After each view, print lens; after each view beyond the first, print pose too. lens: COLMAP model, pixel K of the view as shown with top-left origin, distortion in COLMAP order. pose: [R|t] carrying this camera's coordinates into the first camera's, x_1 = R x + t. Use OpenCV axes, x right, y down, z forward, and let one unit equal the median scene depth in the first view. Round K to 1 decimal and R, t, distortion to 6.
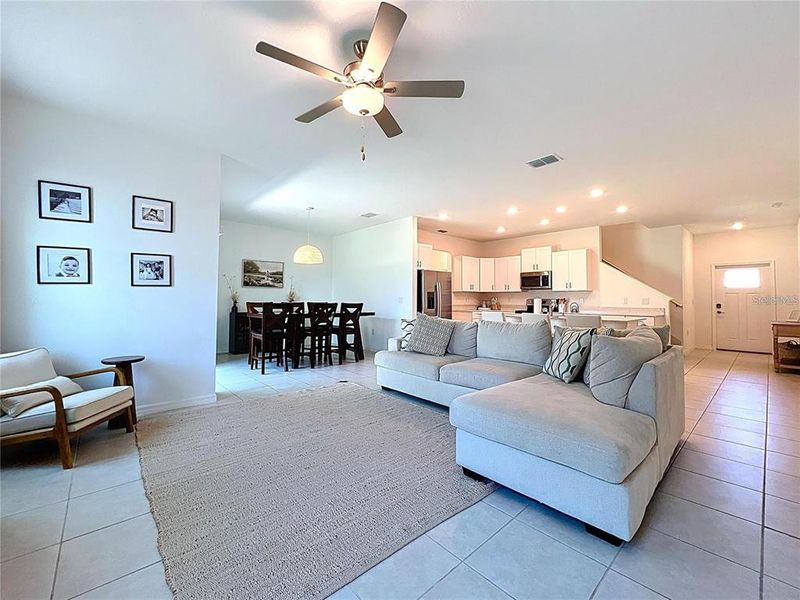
lens RADIAL K [[331.0, 0, 400.0], [0, 331.0, 300.0], [0, 0, 1]] dist [-0.000654, -0.000166]
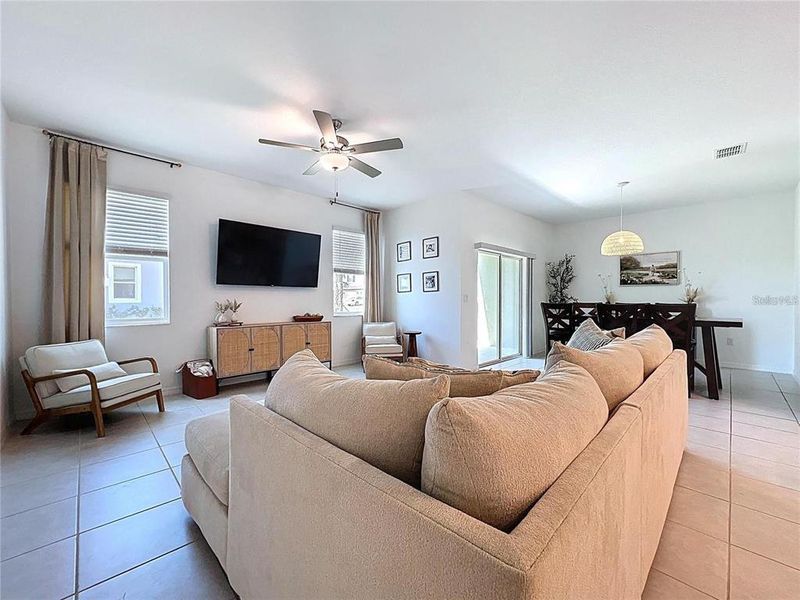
lens RADIAL K [[325.9, 0, 401.8], [0, 325.9, 295.9], [0, 0, 1]] dist [-0.000485, 0.000304]
pose [[0.046598, -0.015361, -0.998796, 0.393245], [-0.001388, 0.999880, -0.015443, 0.002290], [0.998913, 0.002106, 0.046571, 0.357261]]
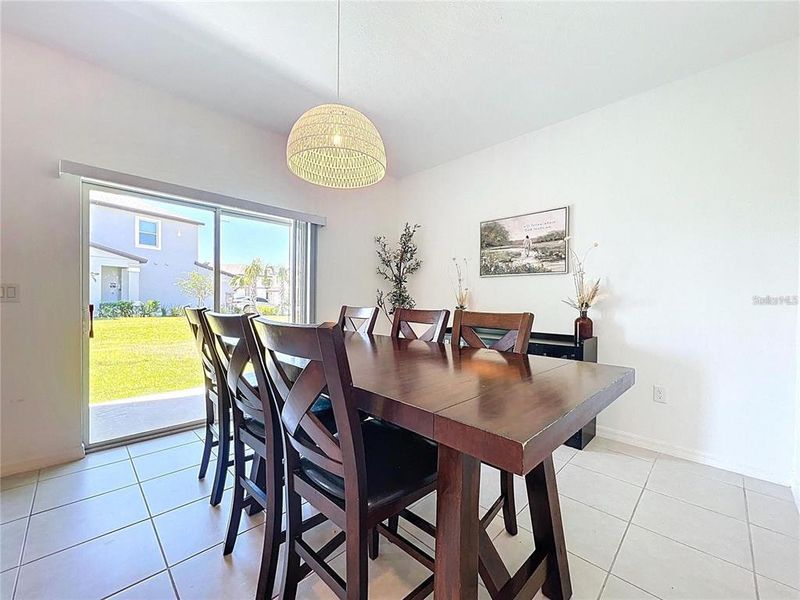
lens RADIAL K [[331.0, 0, 400.0], [0, 331.0, 300.0], [0, 0, 1]] dist [-0.000654, -0.000166]
pose [[0.067012, -0.003270, -0.997747, 0.014713], [-0.009006, 0.999952, -0.003882, -0.002256], [0.997711, 0.009246, 0.066980, 0.845617]]
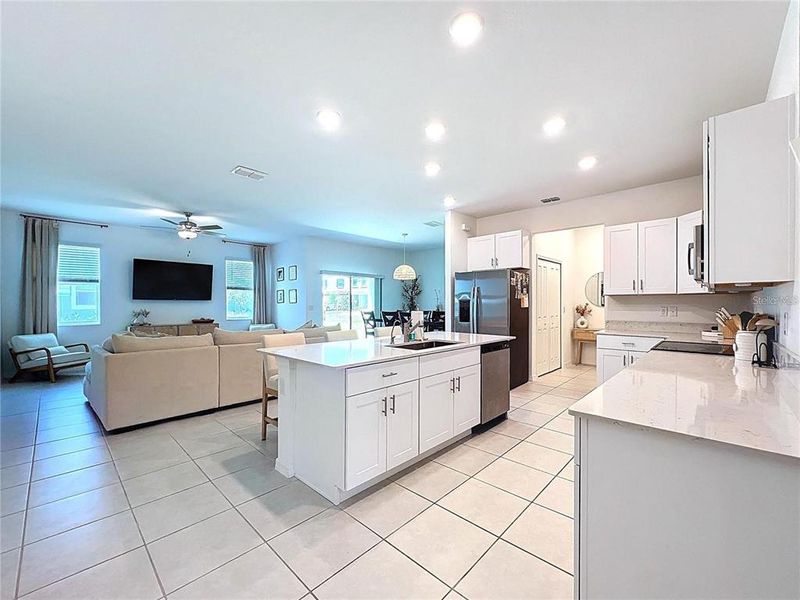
lens RADIAL K [[331.0, 0, 400.0], [0, 331.0, 300.0], [0, 0, 1]] dist [-0.000654, -0.000166]
pose [[0.084833, -0.016906, -0.996252, 0.782111], [-0.000562, 0.999855, -0.017015, -0.009940], [0.996395, 0.002004, 0.084811, 0.718605]]
